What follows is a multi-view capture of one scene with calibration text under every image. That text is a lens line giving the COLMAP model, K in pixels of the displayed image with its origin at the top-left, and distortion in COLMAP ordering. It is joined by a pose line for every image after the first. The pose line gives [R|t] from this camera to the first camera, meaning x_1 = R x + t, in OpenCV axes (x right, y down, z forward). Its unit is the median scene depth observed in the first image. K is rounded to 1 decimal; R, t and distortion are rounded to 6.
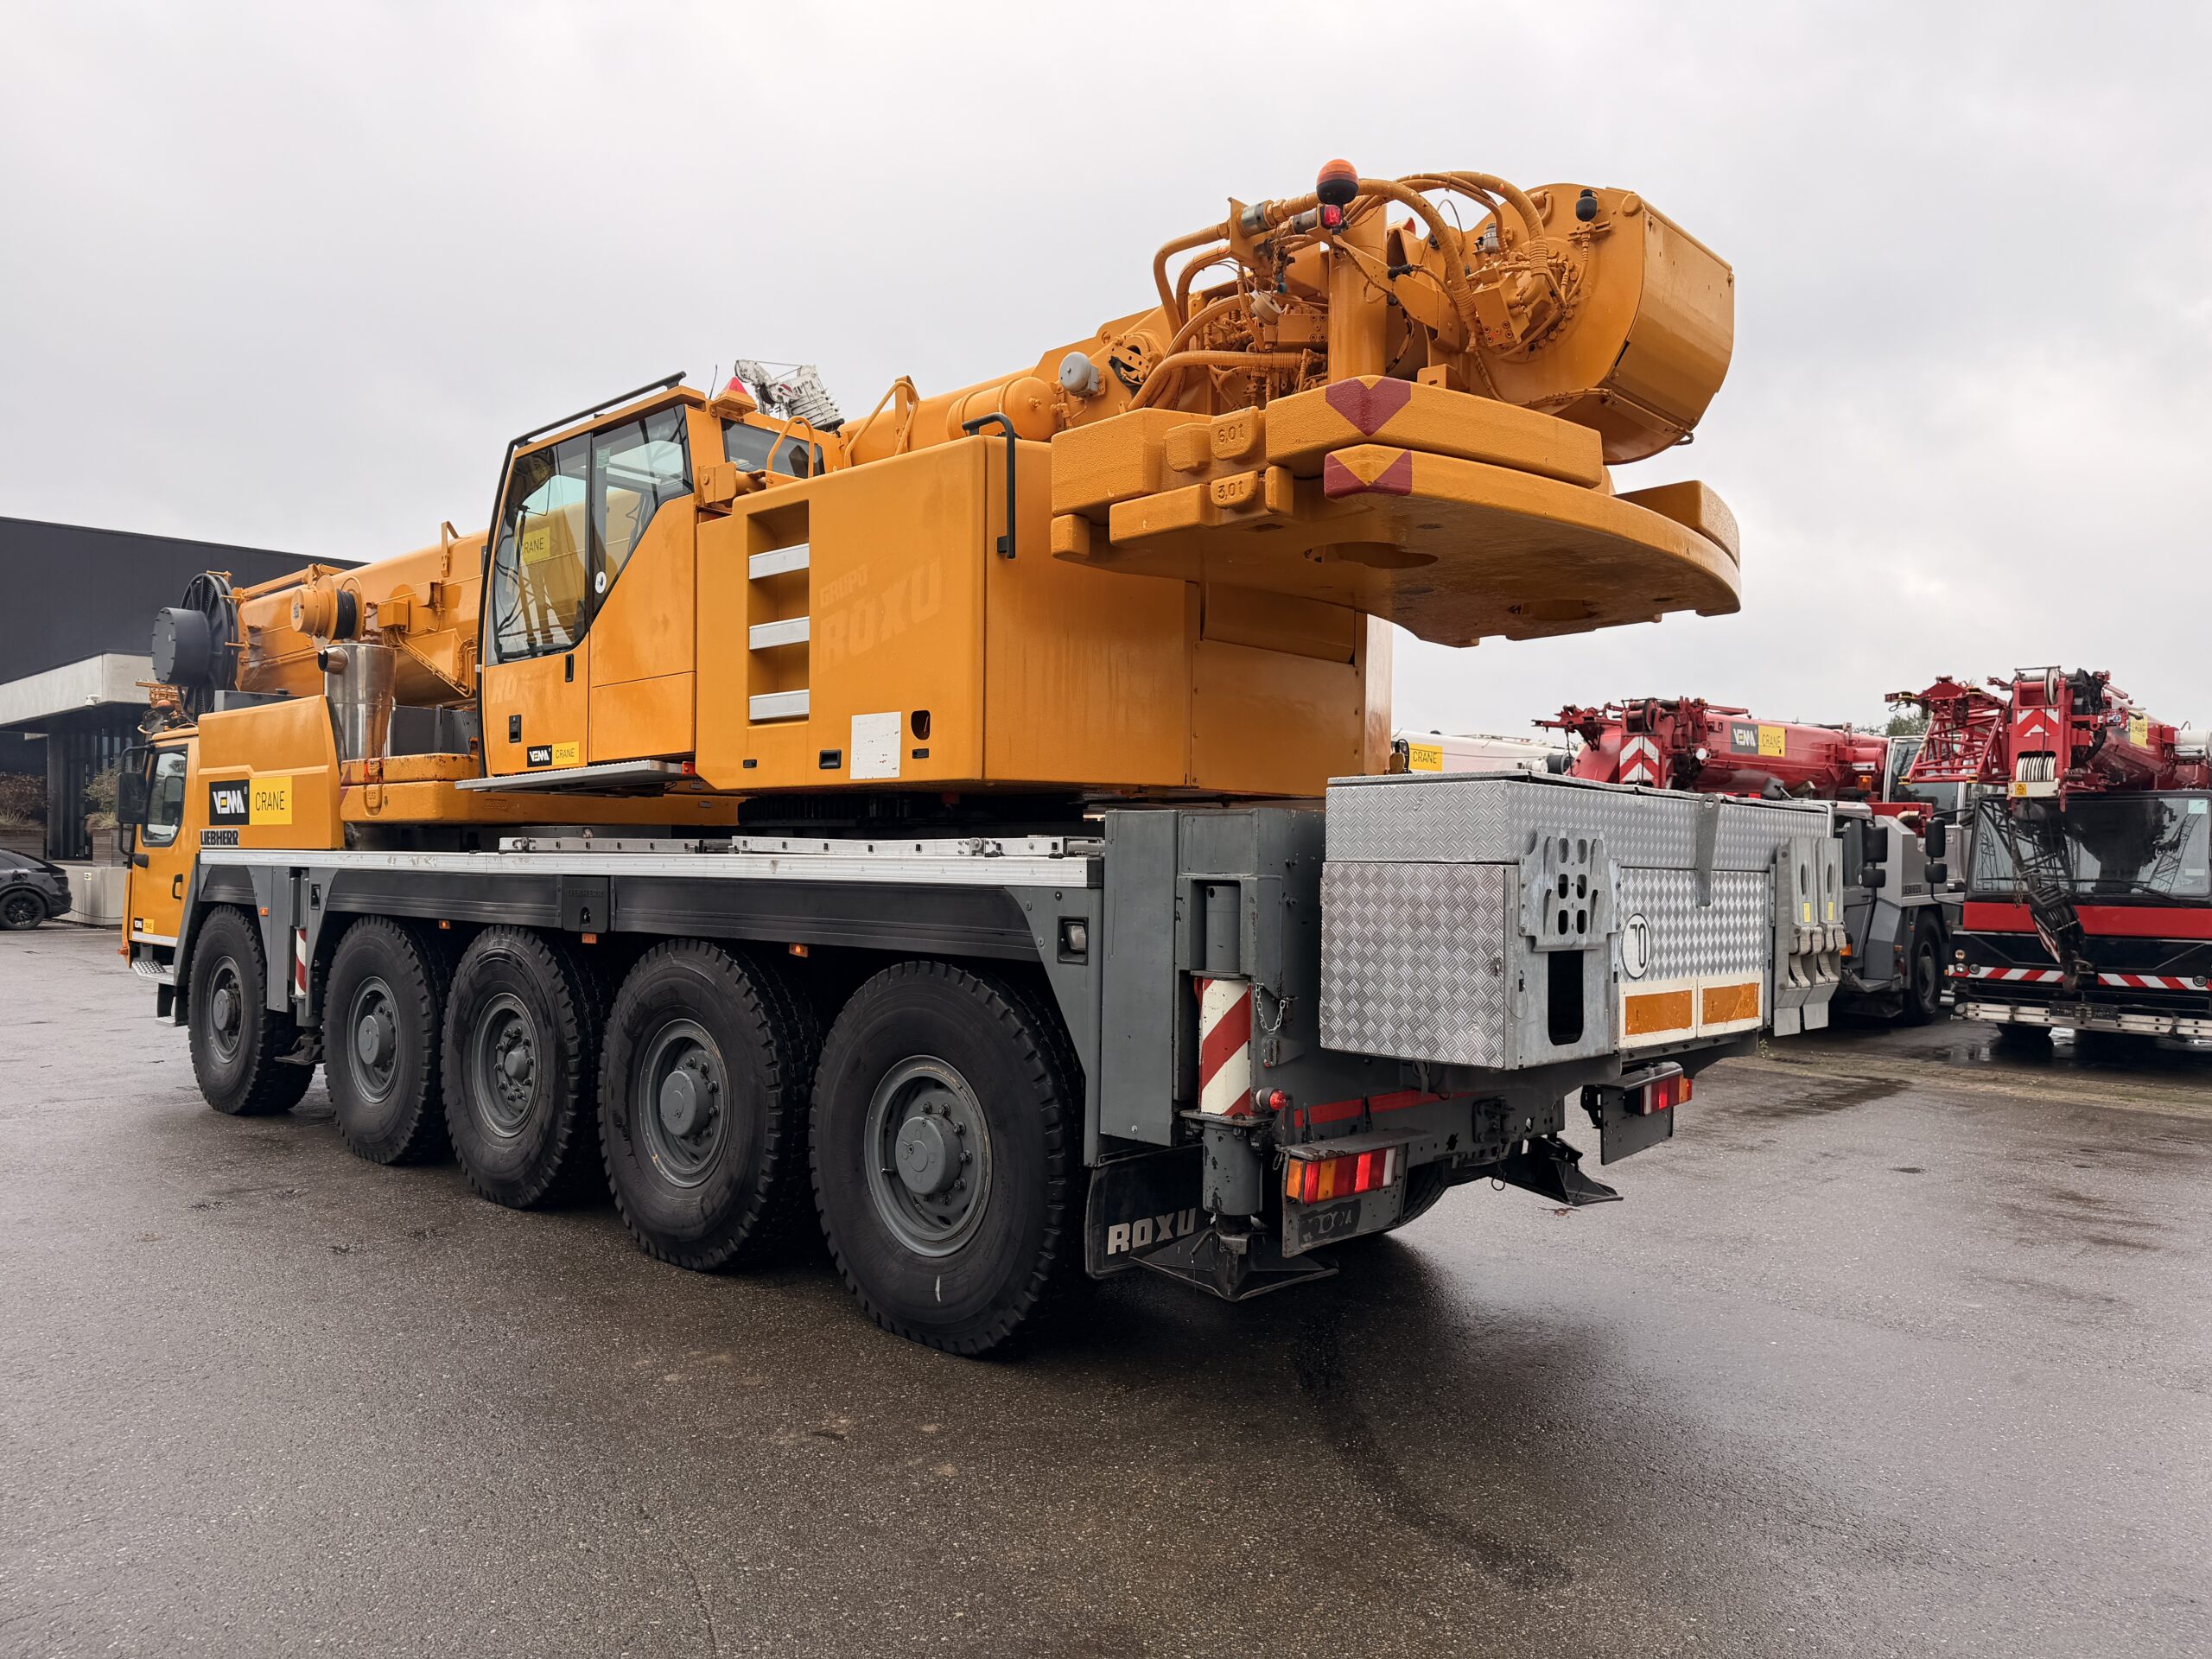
lens RADIAL K [[1516.2, 0, 1106.0], [0, 1516.2, 829.5], [0, 0, 1]] dist [0.098150, -0.124167]
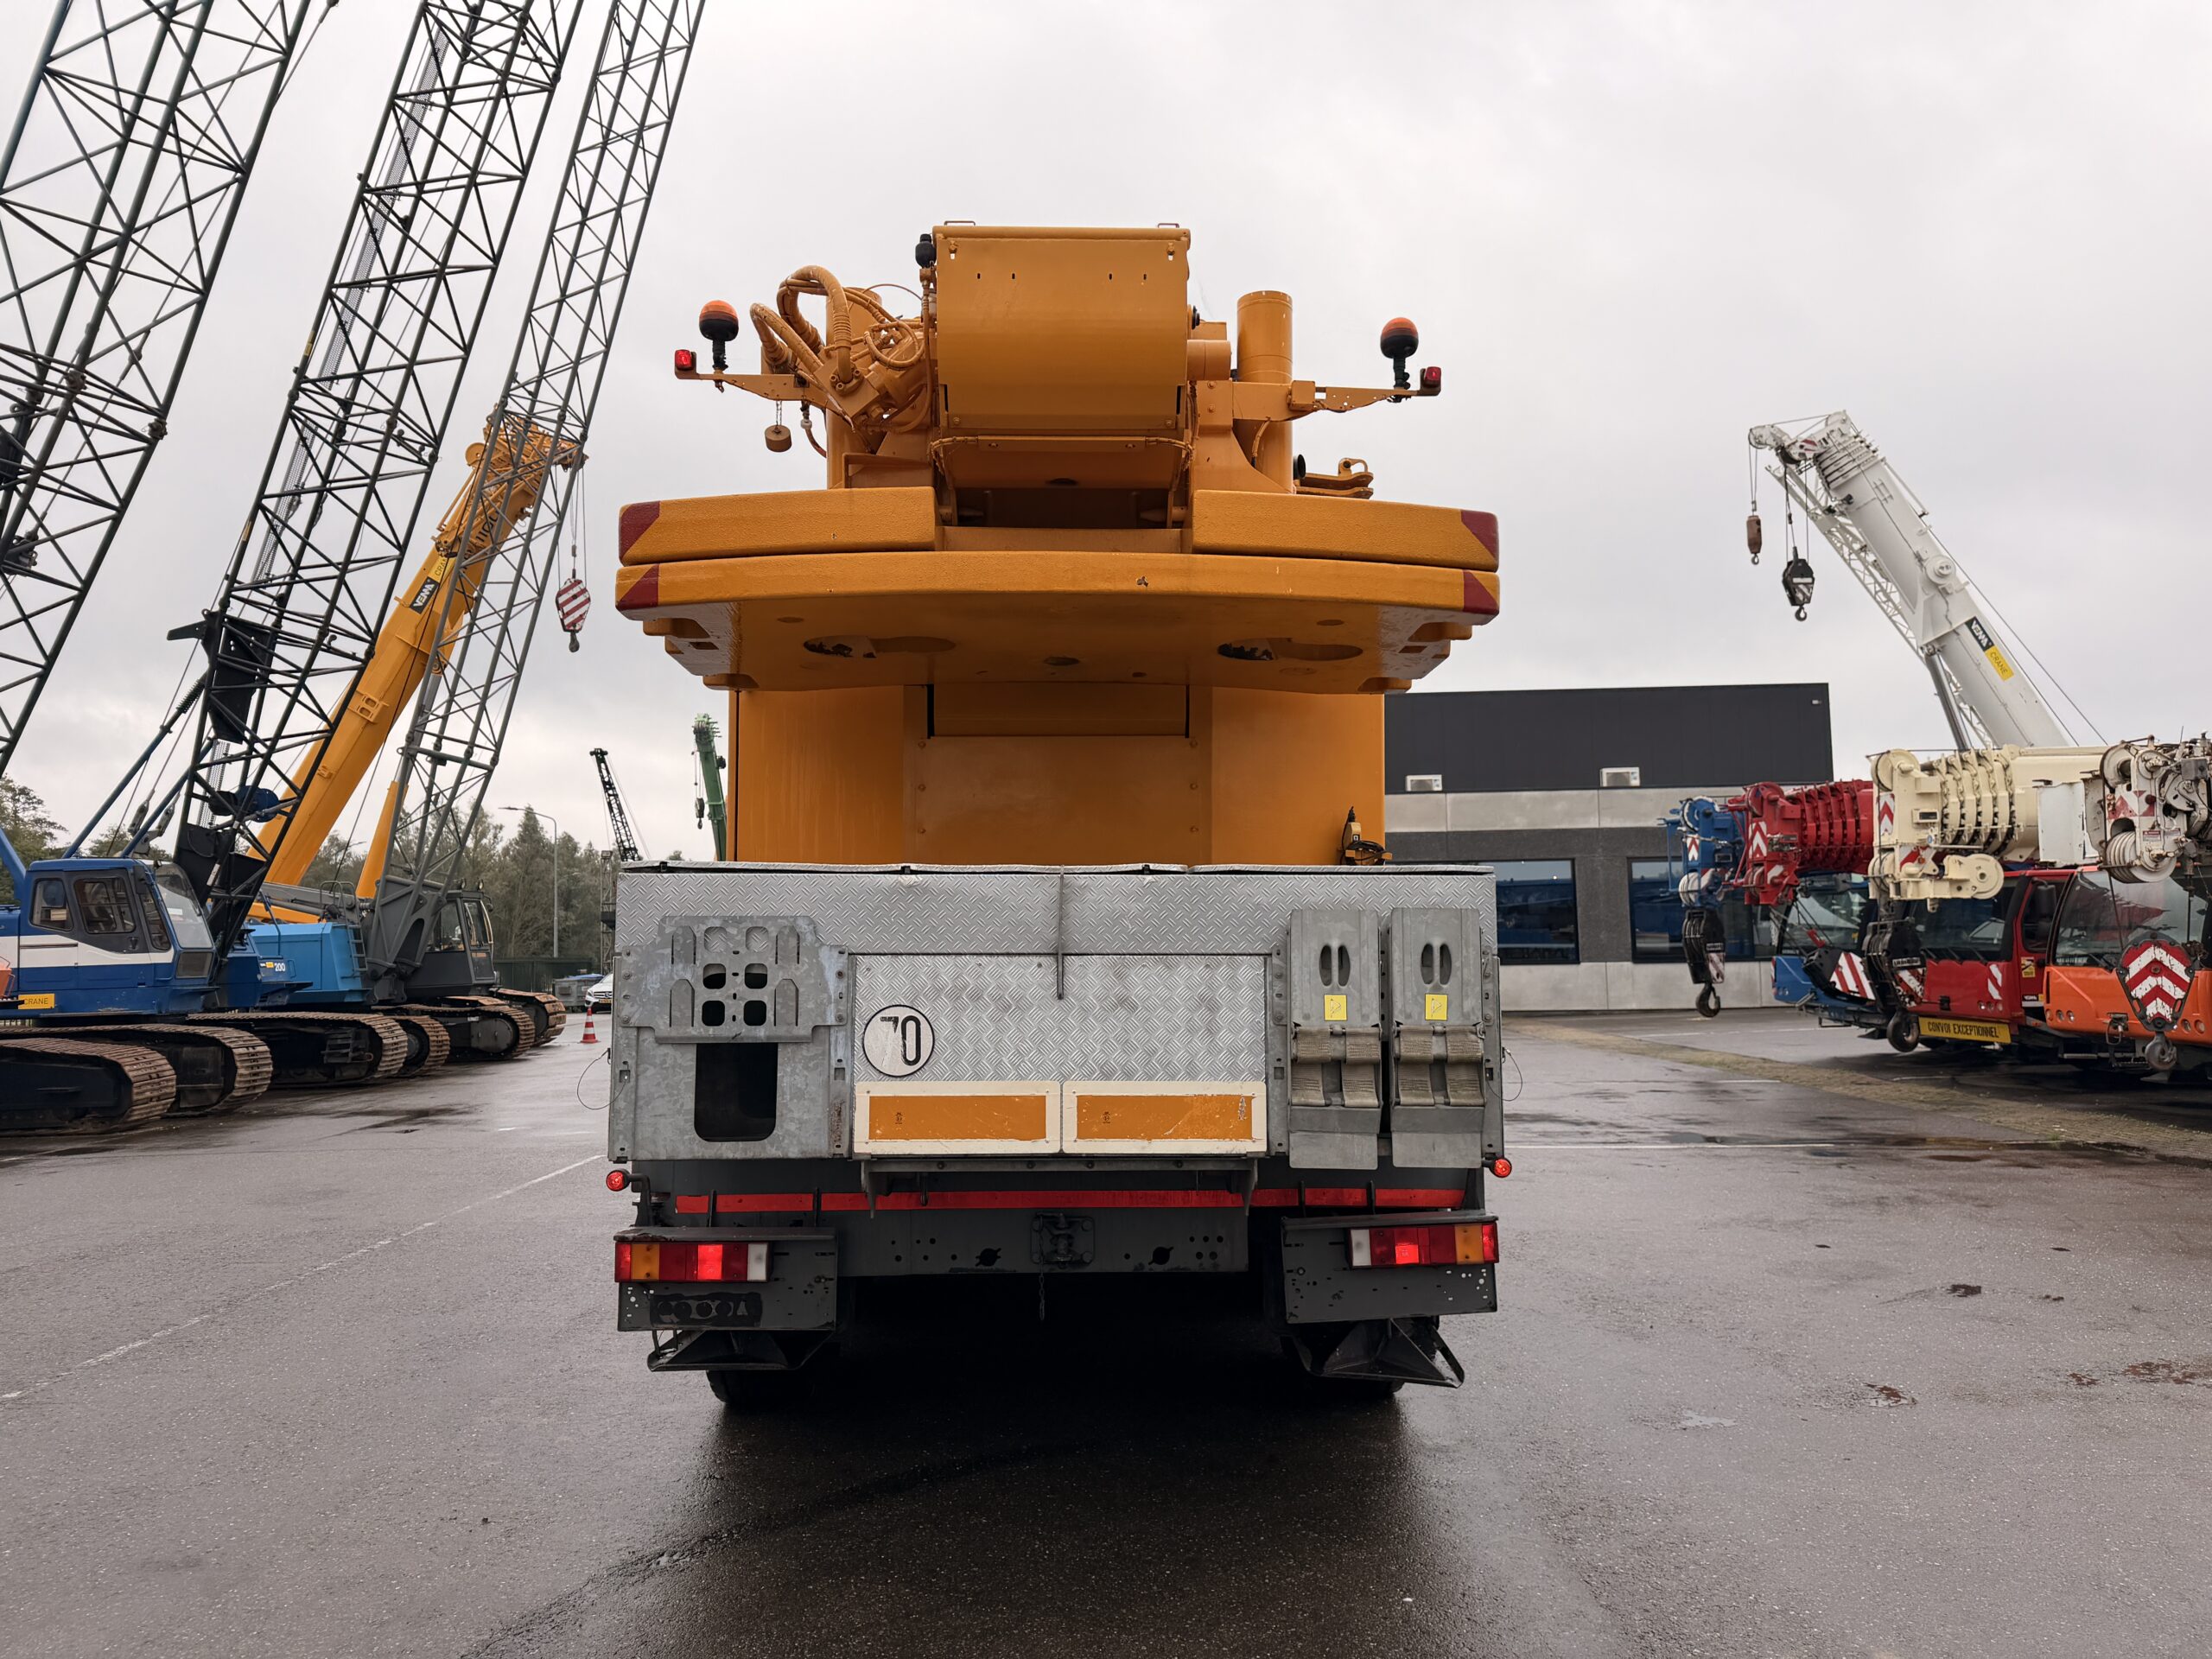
lens RADIAL K [[1514.7, 0, 1097.8], [0, 1514.7, 836.7], [0, 0, 1]] dist [0.100102, -0.107305]
pose [[0.712619, -0.074802, -0.697552, 1.060618], [0.031824, 0.996723, -0.074373, 0.025915], [0.700829, 0.030801, 0.712664, 0.435020]]
